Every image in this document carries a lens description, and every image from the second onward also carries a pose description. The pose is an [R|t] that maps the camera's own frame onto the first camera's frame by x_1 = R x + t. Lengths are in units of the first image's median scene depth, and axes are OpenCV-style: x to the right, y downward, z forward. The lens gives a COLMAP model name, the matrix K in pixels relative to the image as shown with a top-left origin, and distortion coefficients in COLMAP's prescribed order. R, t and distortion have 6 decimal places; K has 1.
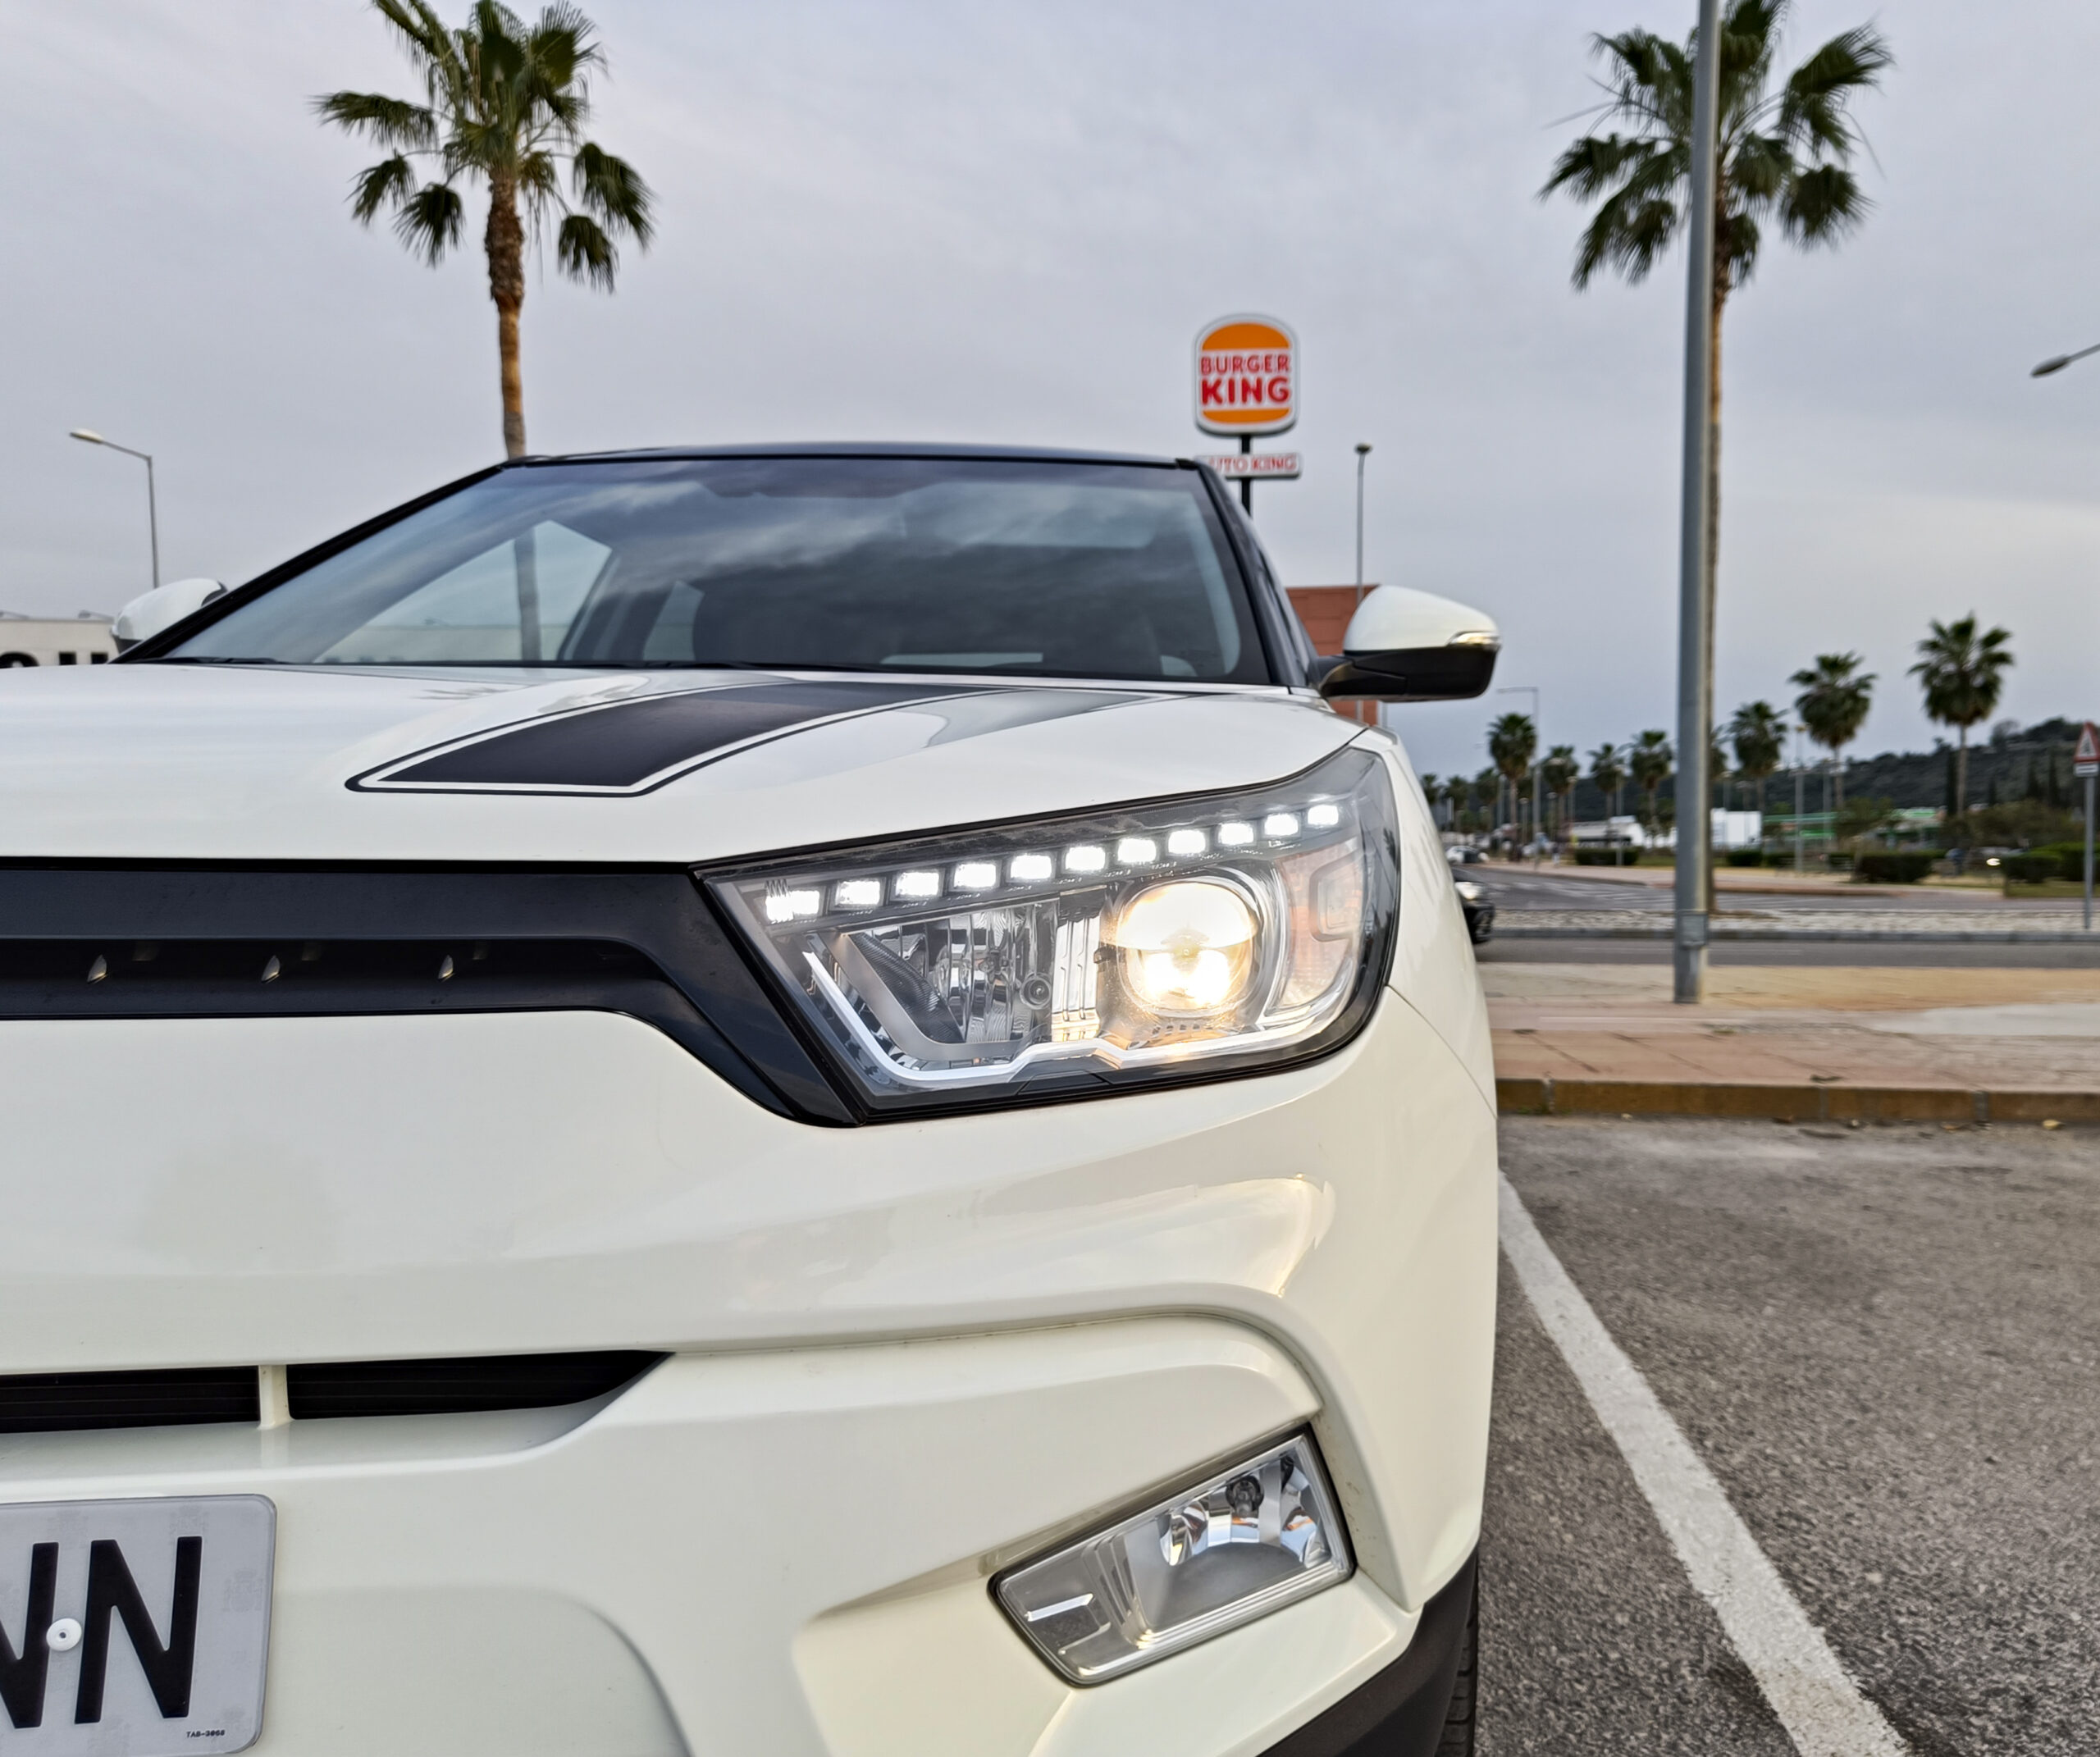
lens RADIAL K [[1593.7, 0, 1144.0], [0, 1593.7, 940.5], [0, 0, 1]] dist [0.072515, 0.051594]
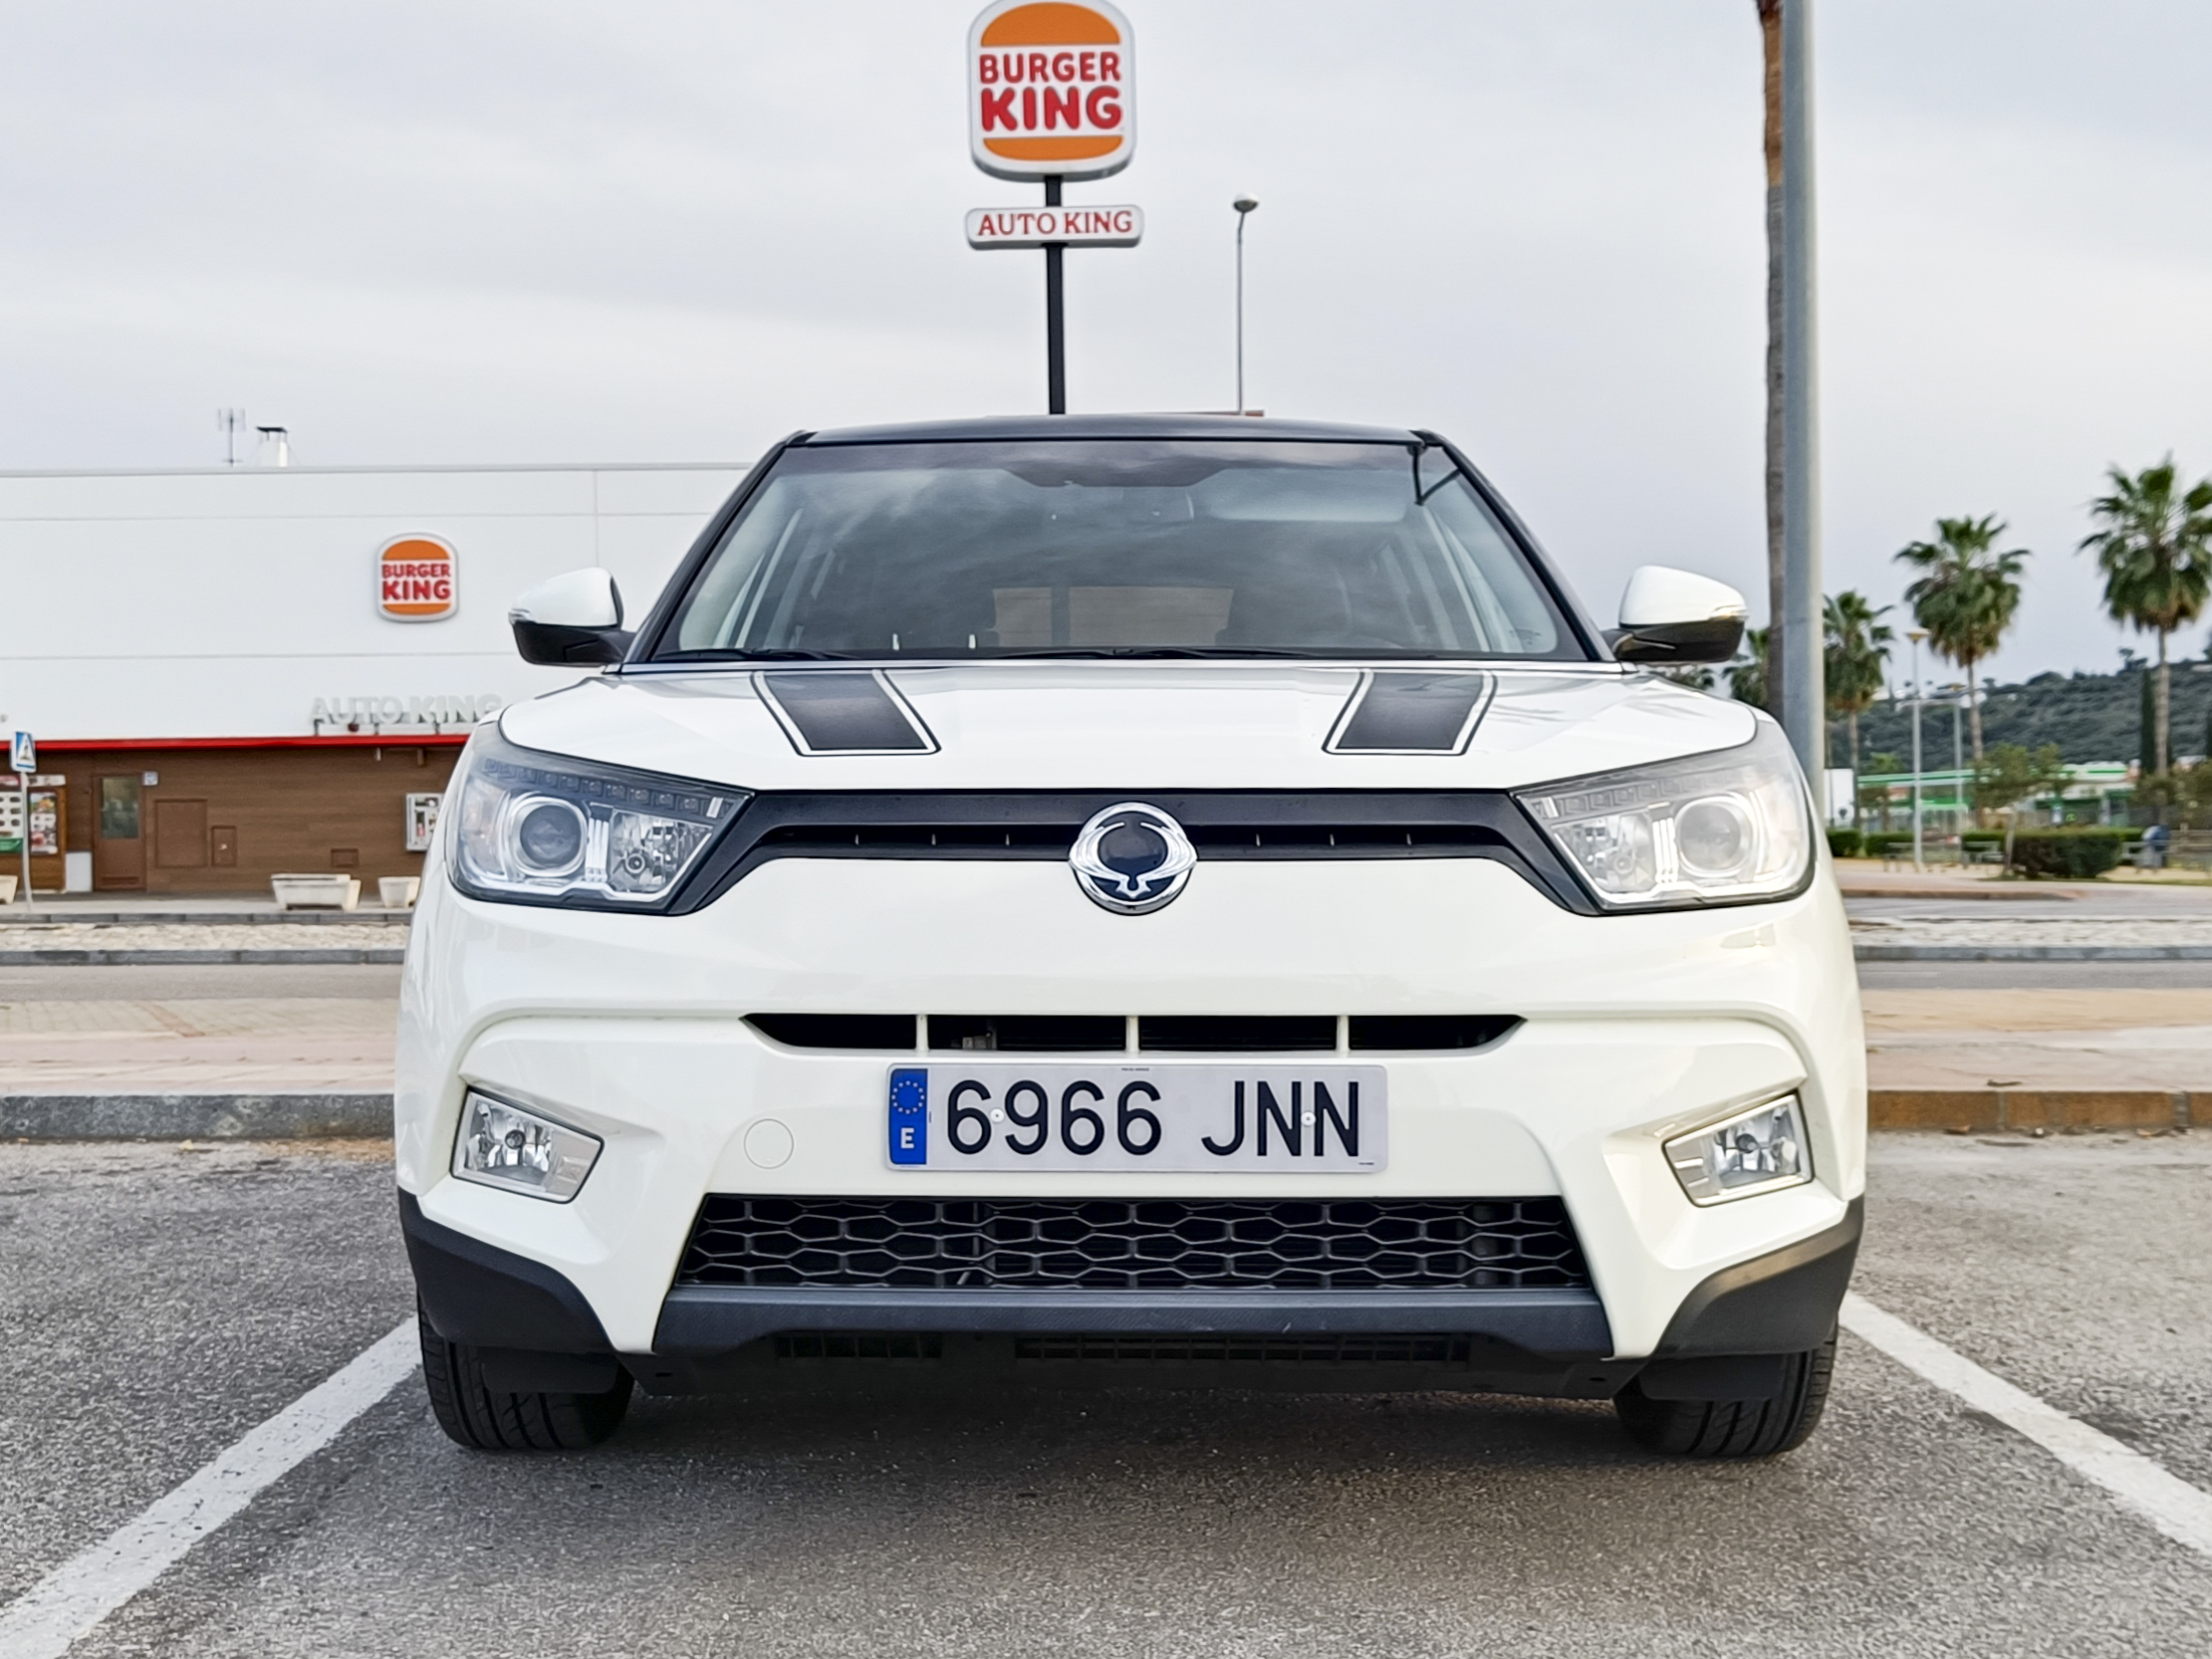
lens RADIAL K [[2690.1, 0, 1032.6], [0, 2690.1, 930.9], [0, 0, 1]] dist [0.070178, 0.000000]
pose [[0.997468, -0.014204, 0.069680, -0.254482], [0.015835, 0.999612, -0.022916, 0.045367], [-0.069328, 0.023962, 0.997306, -0.530335]]
